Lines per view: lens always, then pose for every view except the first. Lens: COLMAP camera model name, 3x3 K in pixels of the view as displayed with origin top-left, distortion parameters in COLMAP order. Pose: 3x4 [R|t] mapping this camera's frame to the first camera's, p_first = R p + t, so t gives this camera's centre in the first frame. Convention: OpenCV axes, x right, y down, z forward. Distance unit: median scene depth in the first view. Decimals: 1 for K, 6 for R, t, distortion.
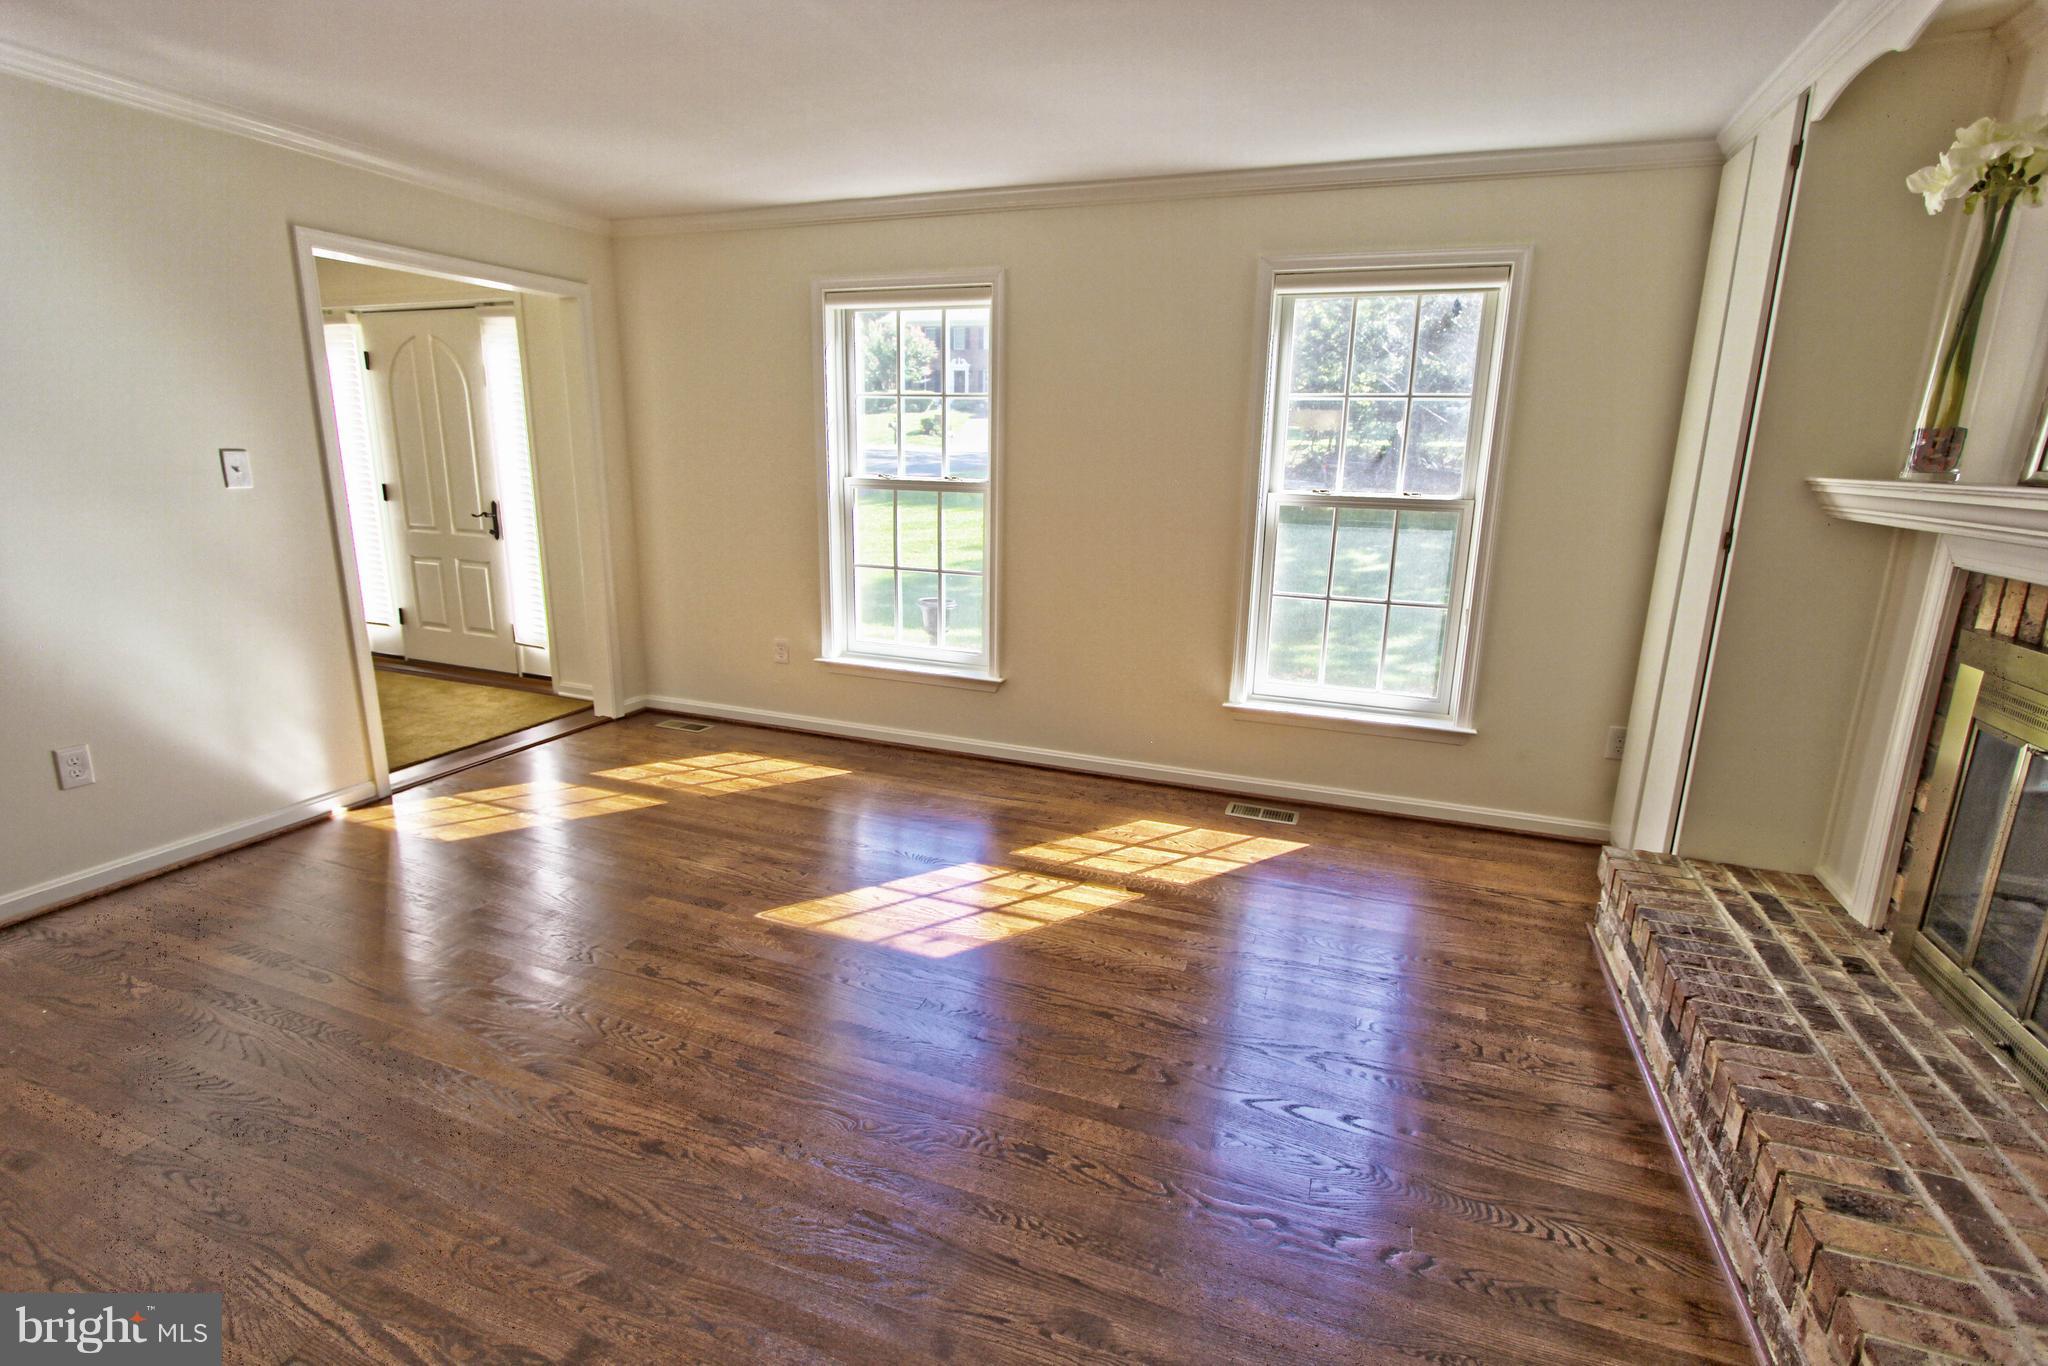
lens RADIAL K [[943.2, 0, 1026.7], [0, 943.2, 677.8], [0, 0, 1]] dist [-0.017236, 0.000940]
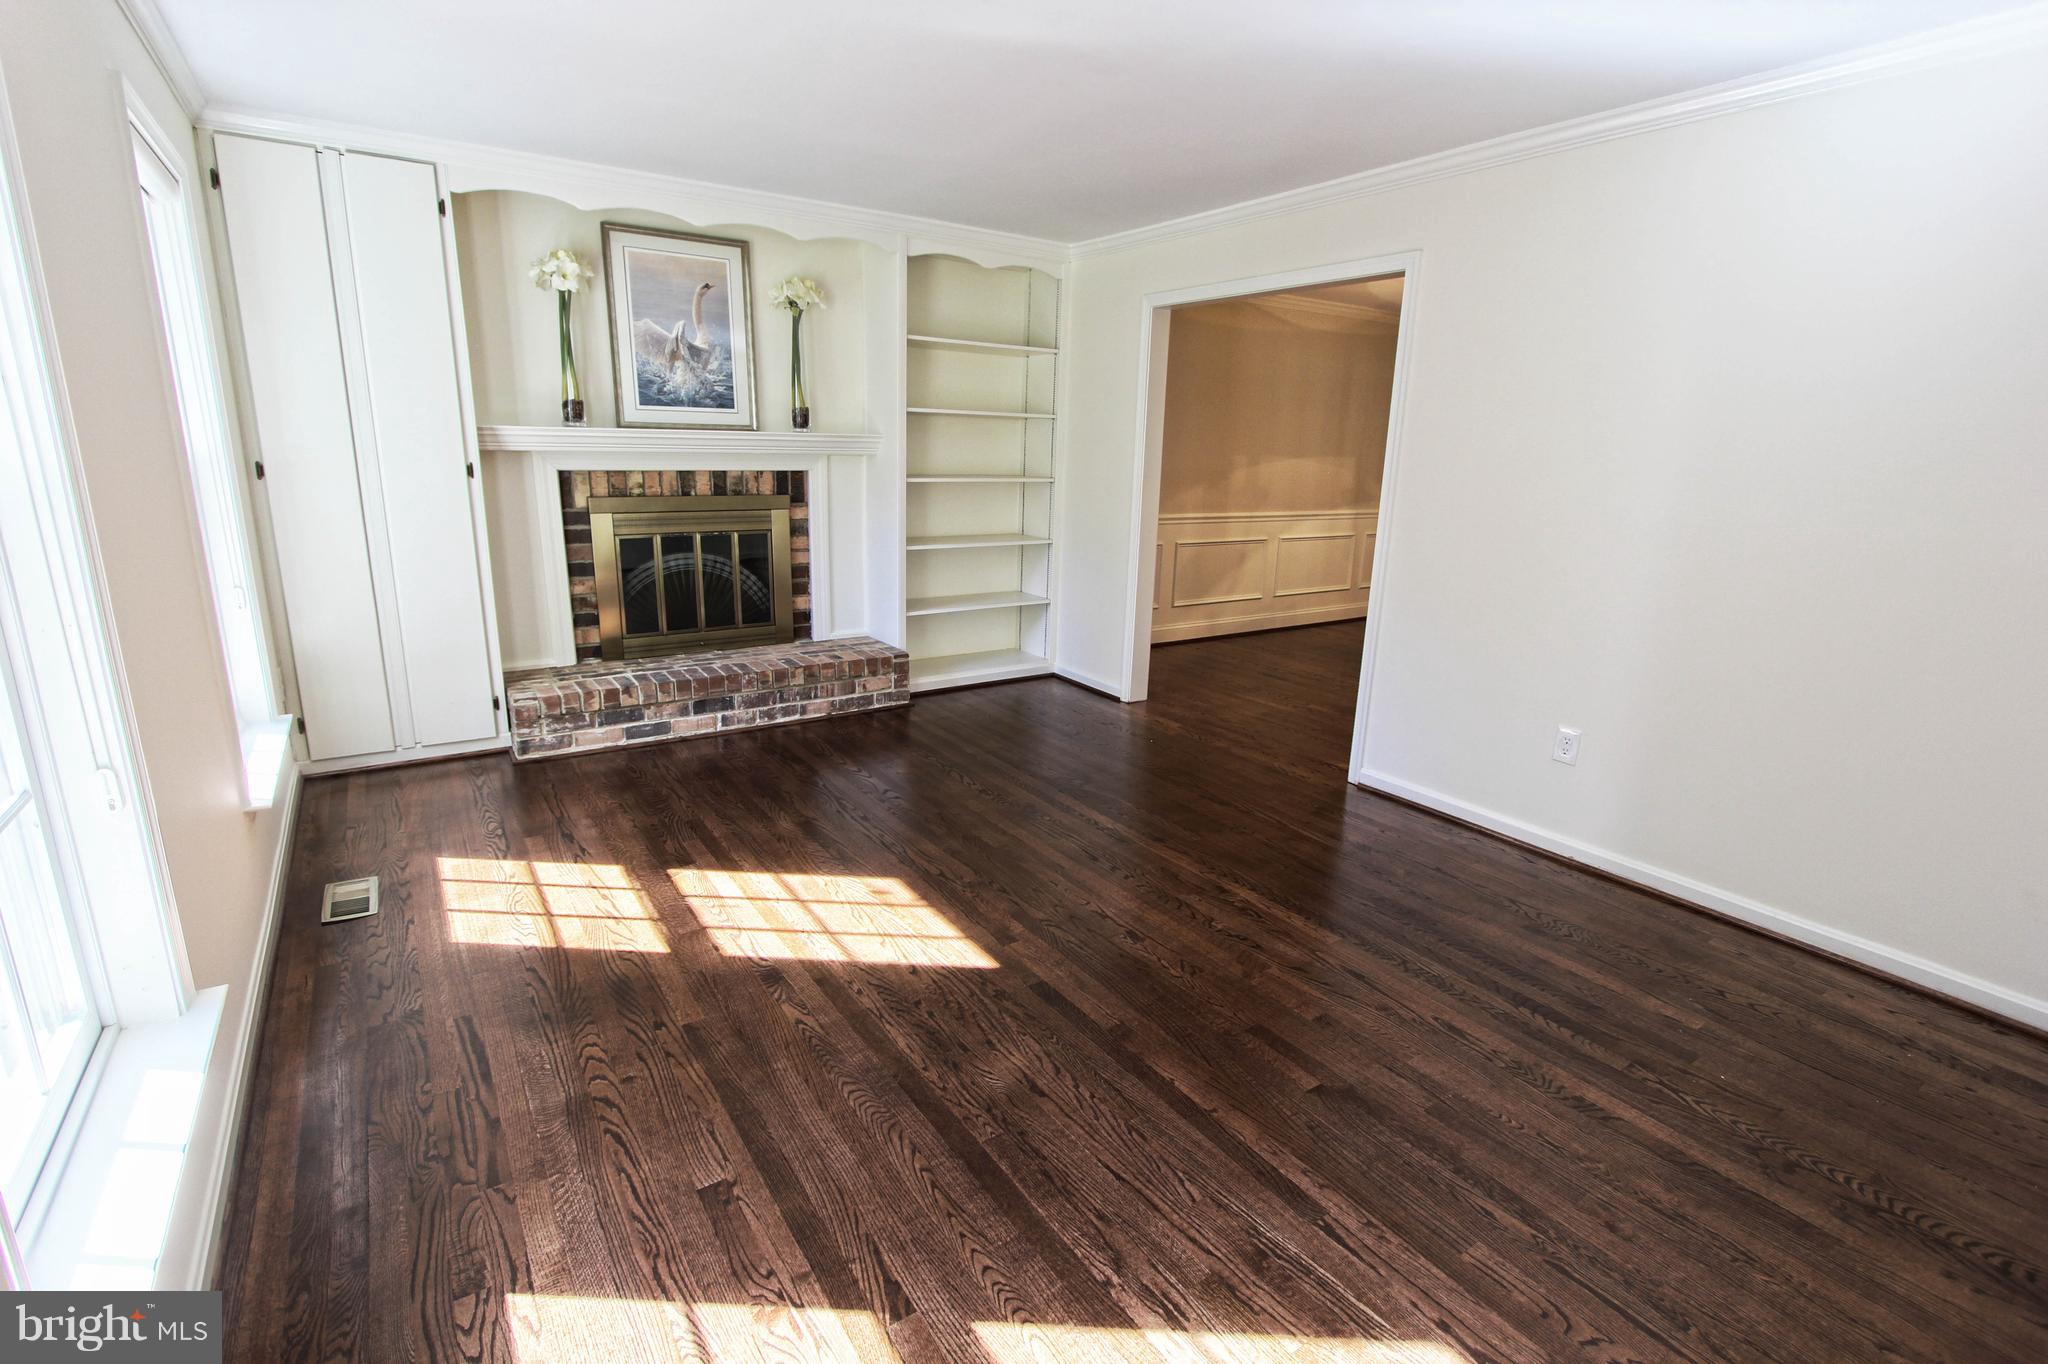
lens RADIAL K [[943.2, 0, 1027.5], [0, 943.2, 676.9], [0, 0, 1]] dist [-0.017236, 0.000940]
pose [[-0.824253, -0.176740, 0.537931, -0.690575], [0.098464, 0.890821, 0.443557, -0.357567], [-0.557595, 0.418570, -0.716859, 1.422669]]
